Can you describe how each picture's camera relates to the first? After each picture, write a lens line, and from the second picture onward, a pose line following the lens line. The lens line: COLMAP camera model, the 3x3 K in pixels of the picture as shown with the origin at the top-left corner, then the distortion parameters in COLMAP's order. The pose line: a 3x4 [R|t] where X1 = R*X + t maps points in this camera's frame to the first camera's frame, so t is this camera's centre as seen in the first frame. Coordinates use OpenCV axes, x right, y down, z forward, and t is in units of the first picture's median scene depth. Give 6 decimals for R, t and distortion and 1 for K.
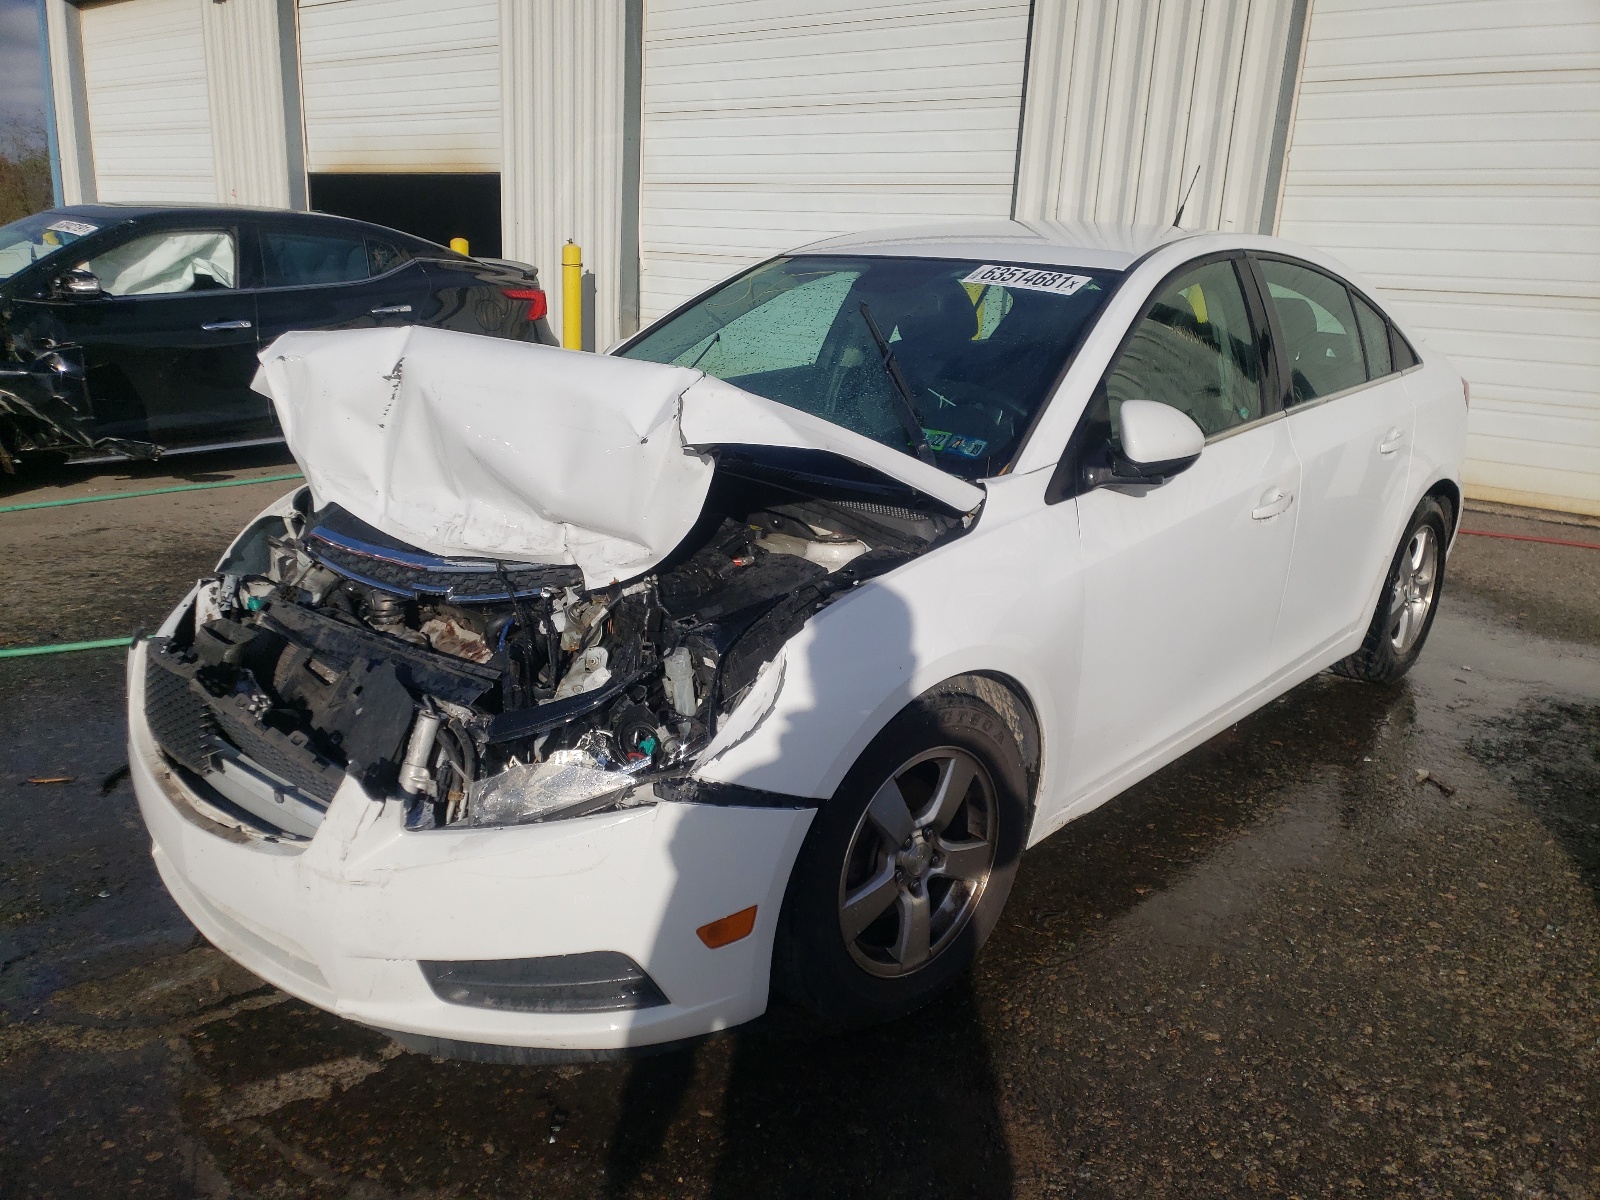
lens RADIAL K [[1268.2, 0, 823.7], [0, 1268.2, 598.3], [0, 0, 1]] dist [0.060966, 0.007801]
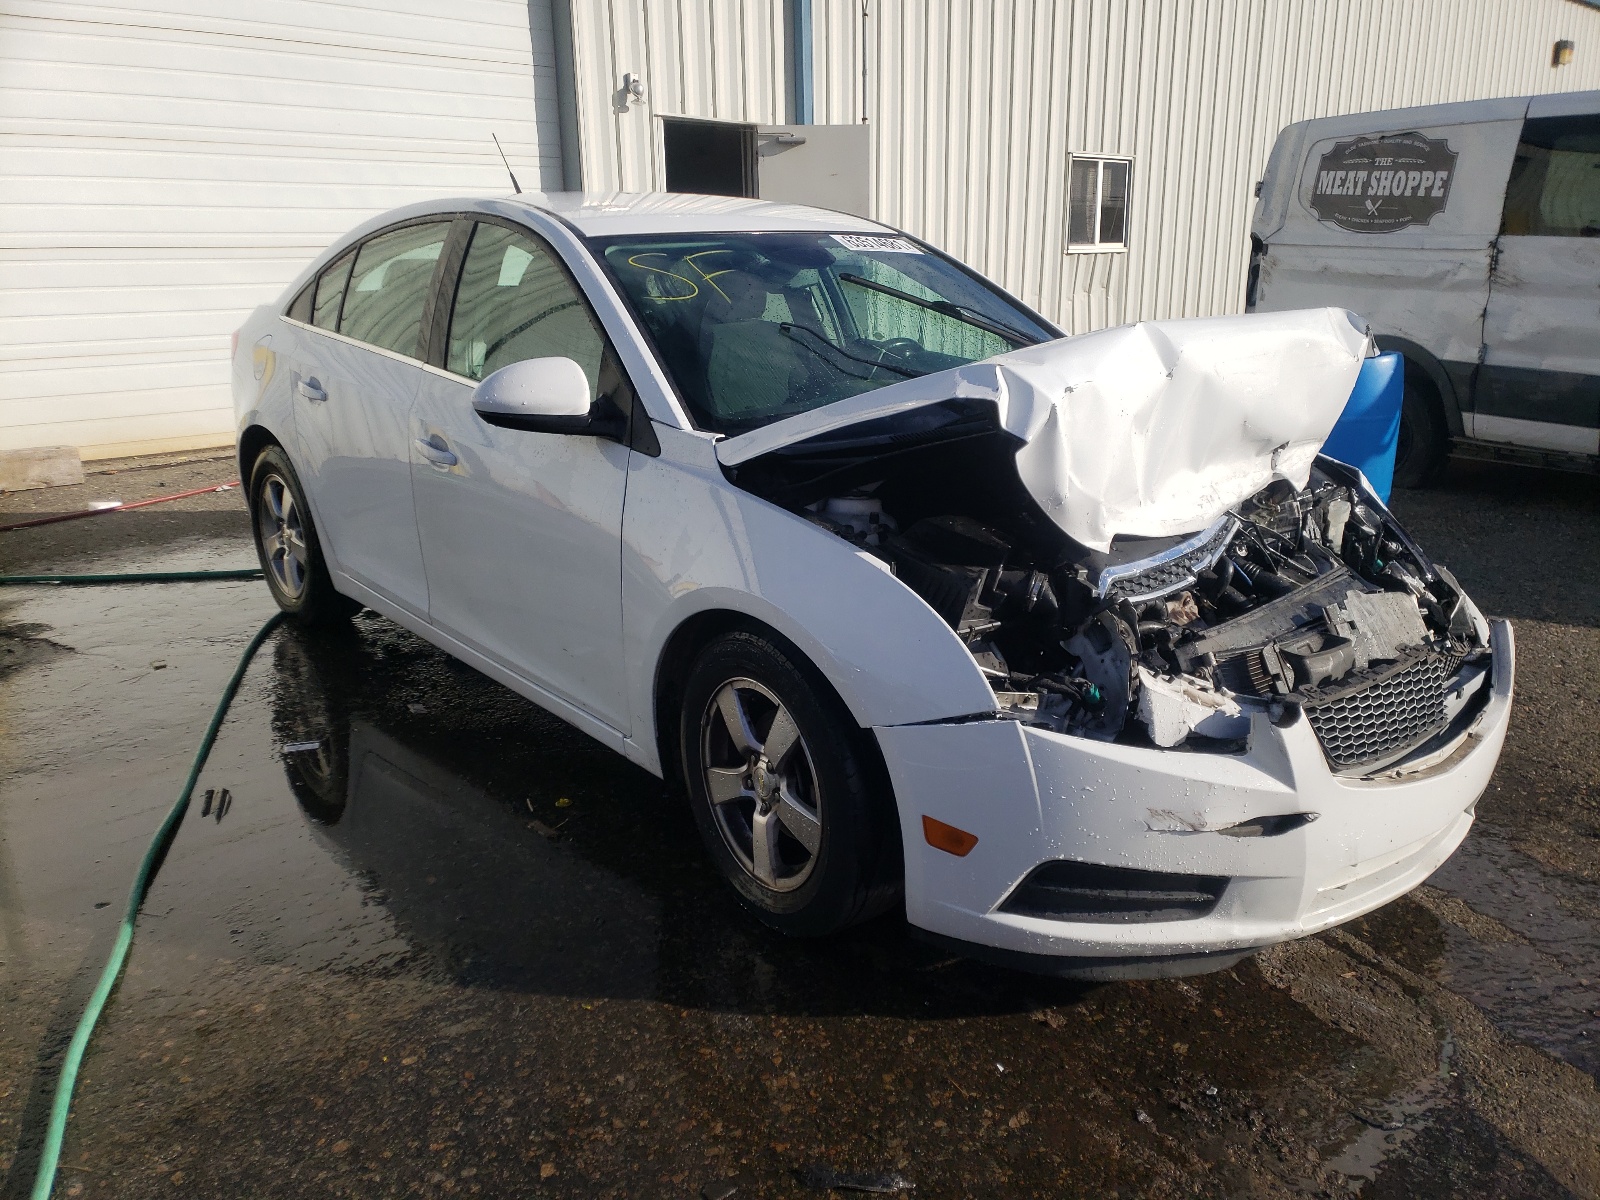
lens RADIAL K [[1268.2, 0, 823.7], [0, 1268.2, 598.3], [0, 0, 1]] dist [0.060966, 0.007801]
pose [[0.109134, -0.326517, 0.938870, -1.347143], [0.262913, 0.920357, 0.289518, -0.370111], [-0.958627, 0.215245, 0.186287, 1.118524]]
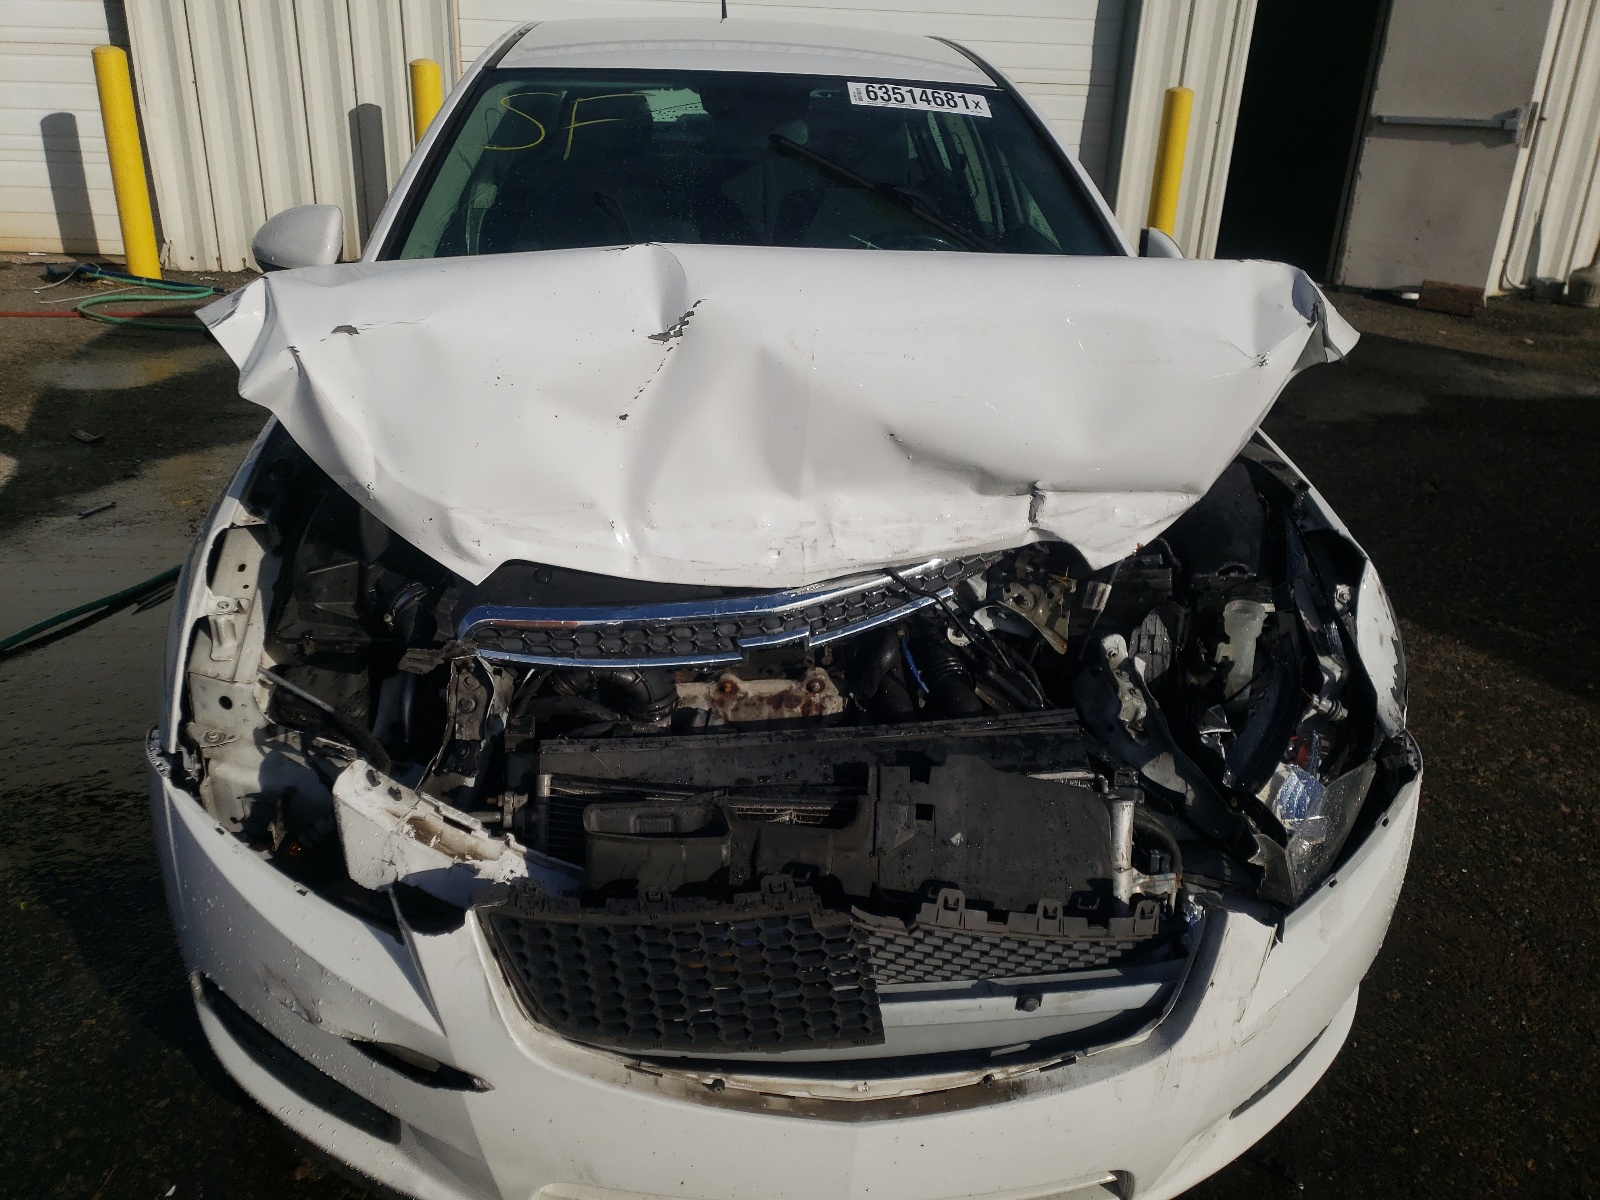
lens RADIAL K [[1276.1, 0, 799.3], [0, 1276.1, 575.6], [0, 0, 1]] dist [0.081876, -0.004530]
pose [[0.687471, -0.301185, 0.660811, -0.740675], [0.185901, 0.952610, 0.240781, -0.201077], [-0.702014, -0.042685, 0.710882, 0.521607]]
